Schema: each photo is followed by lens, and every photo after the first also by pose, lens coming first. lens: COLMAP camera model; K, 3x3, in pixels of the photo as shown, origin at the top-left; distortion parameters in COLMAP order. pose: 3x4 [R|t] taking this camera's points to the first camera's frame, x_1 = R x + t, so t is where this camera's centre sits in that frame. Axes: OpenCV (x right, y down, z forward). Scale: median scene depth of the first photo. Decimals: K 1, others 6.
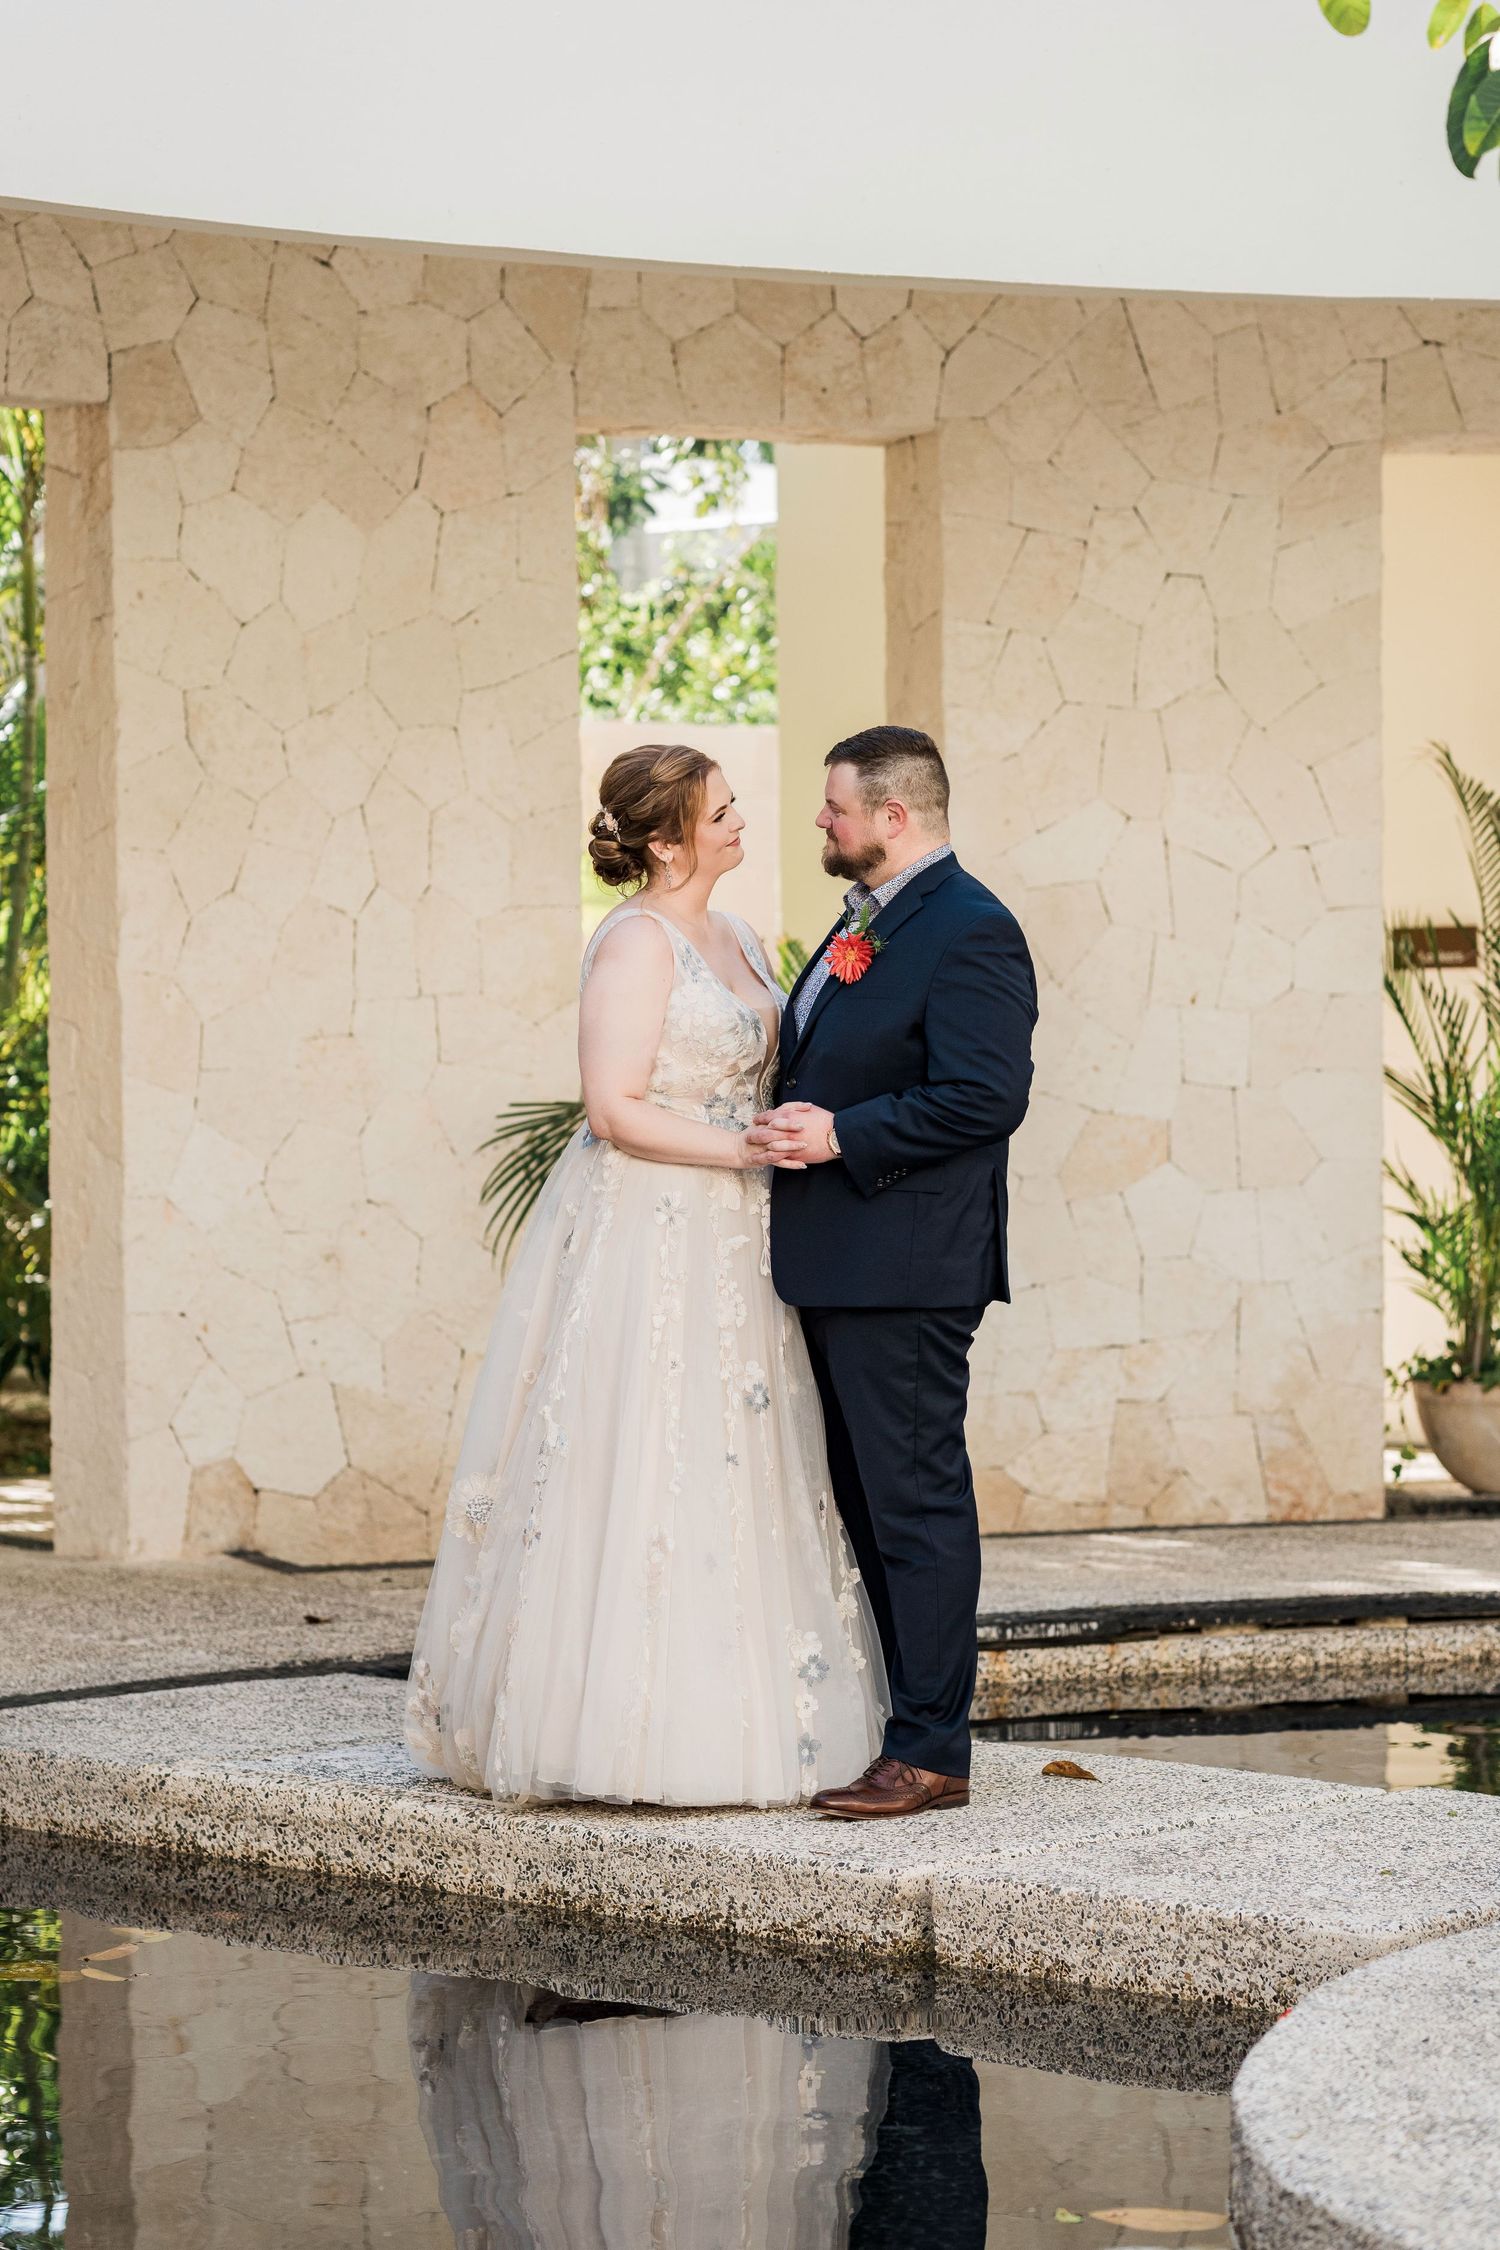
lens RADIAL K [[5743.3, 0, 750.0], [0, 5743.3, 1125.0], [0, 0, 1]] dist [-0.033689, 0.259929]
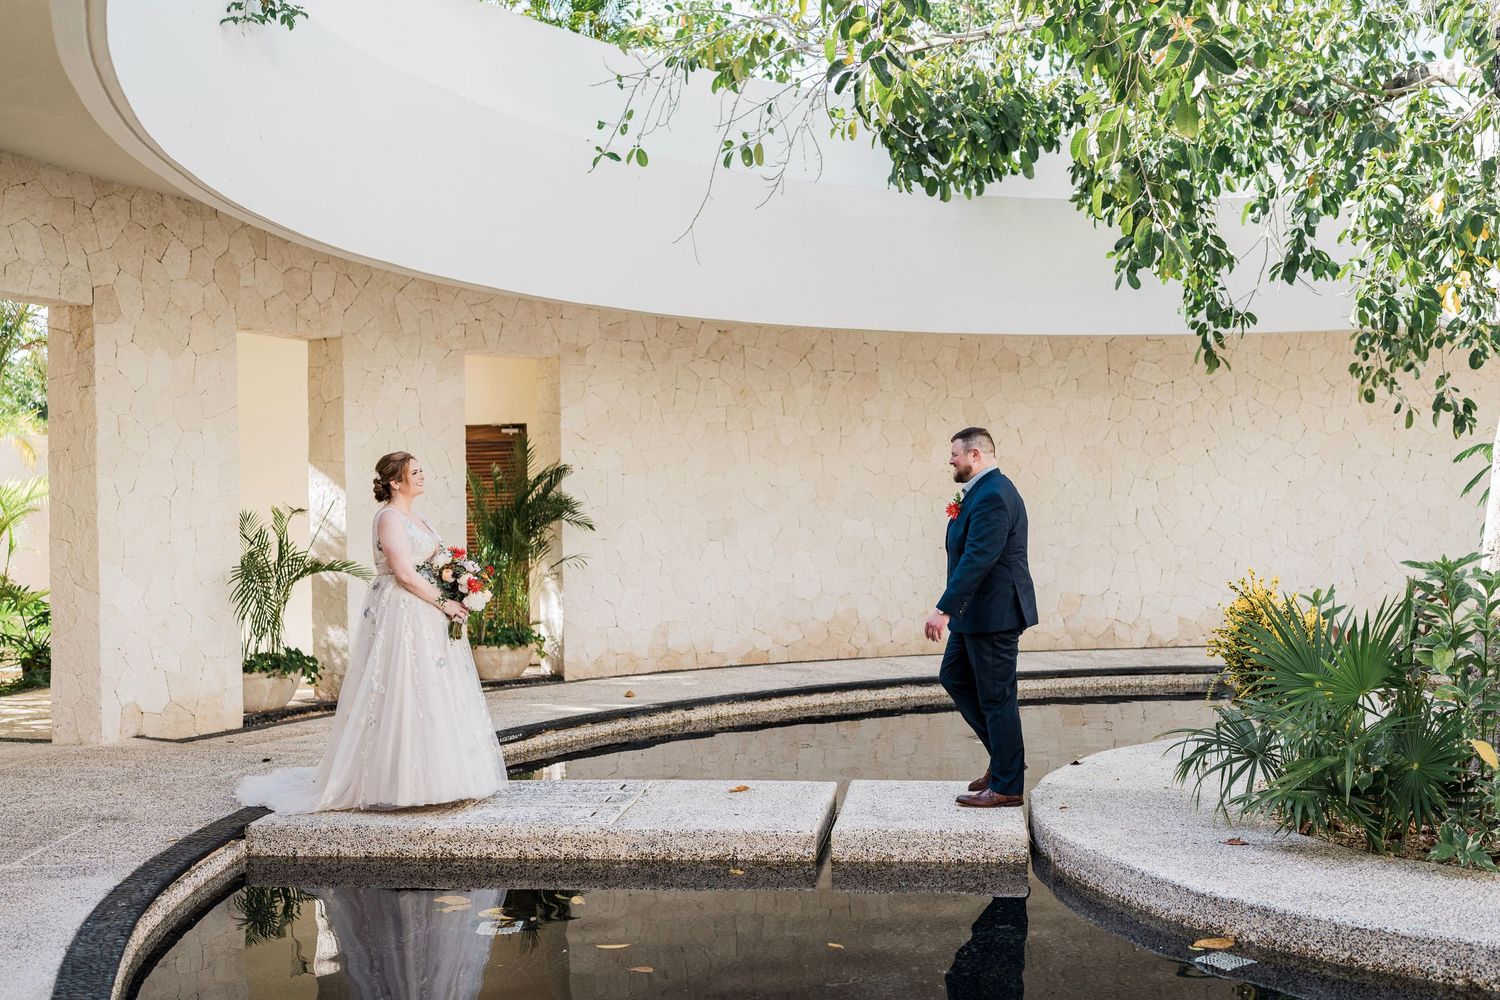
lens RADIAL K [[1527.5, 0, 774.5], [0, 1527.5, 492.3], [0, 0, 1]] dist [-0.002583, 0.002010]
pose [[0.788631, 0.003427, 0.614857, -0.400468], [0.020812, 0.999263, -0.032263, -0.014067], [-0.614514, 0.038241, 0.787978, 0.342905]]
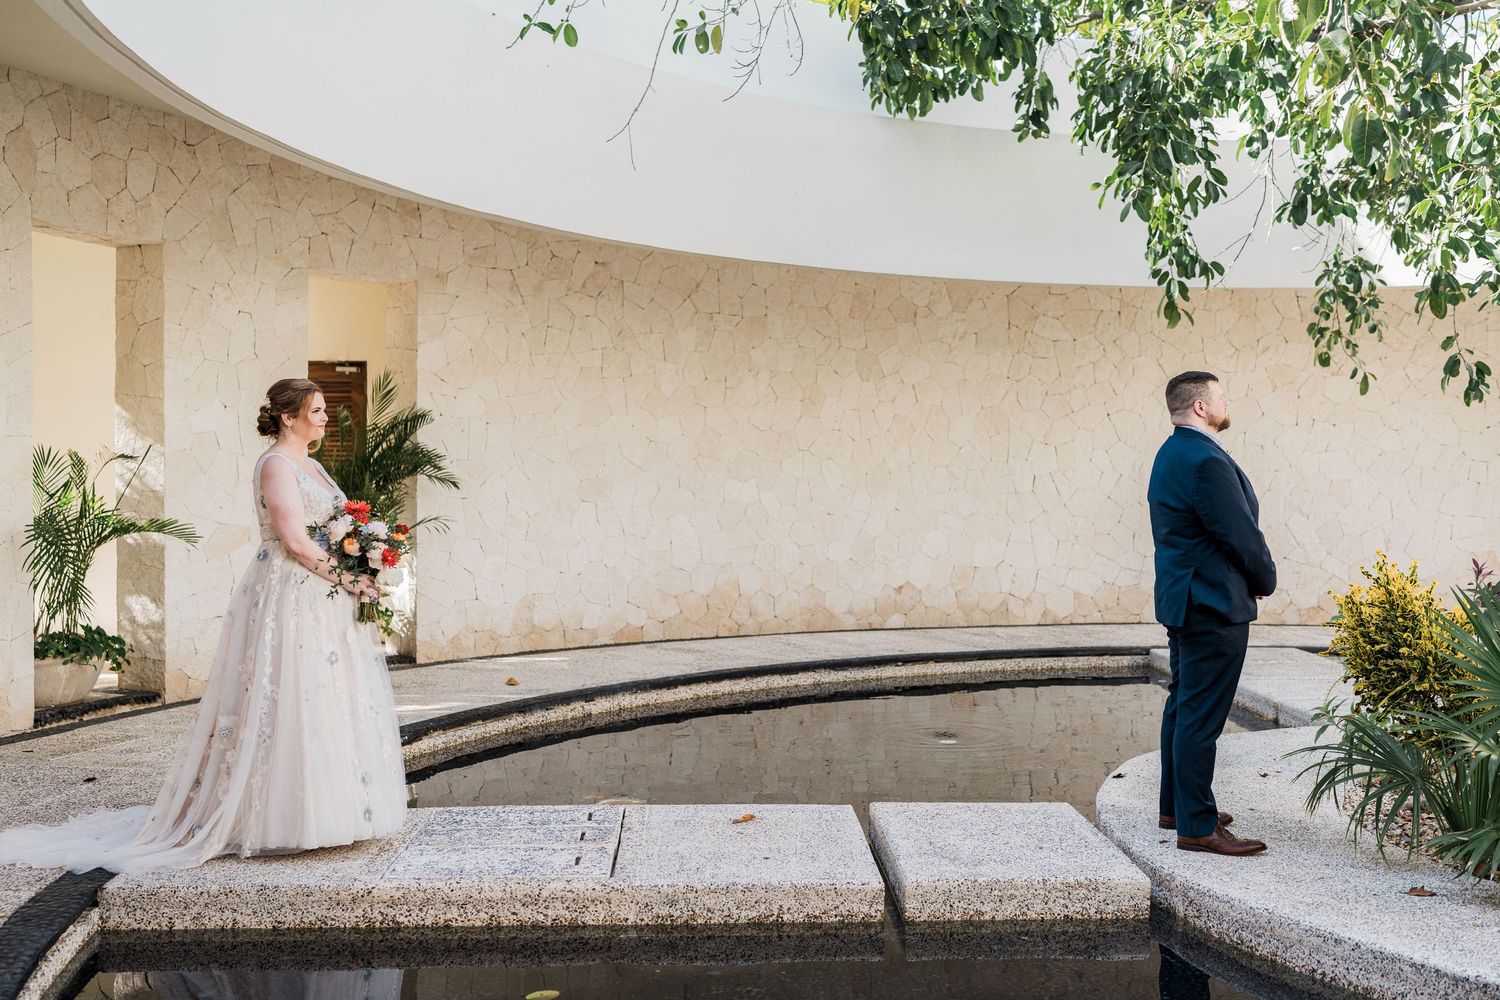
lens RADIAL K [[1525.1, 0, 774.7], [0, 1525.1, 482.2], [0, 0, 1]] dist [-0.001786, 0.008798]
pose [[0.677540, 0.006239, 0.735460, -0.382105], [0.003247, 0.999929, -0.011474, -0.017266], [-0.735479, 0.010162, 0.677471, 0.538417]]
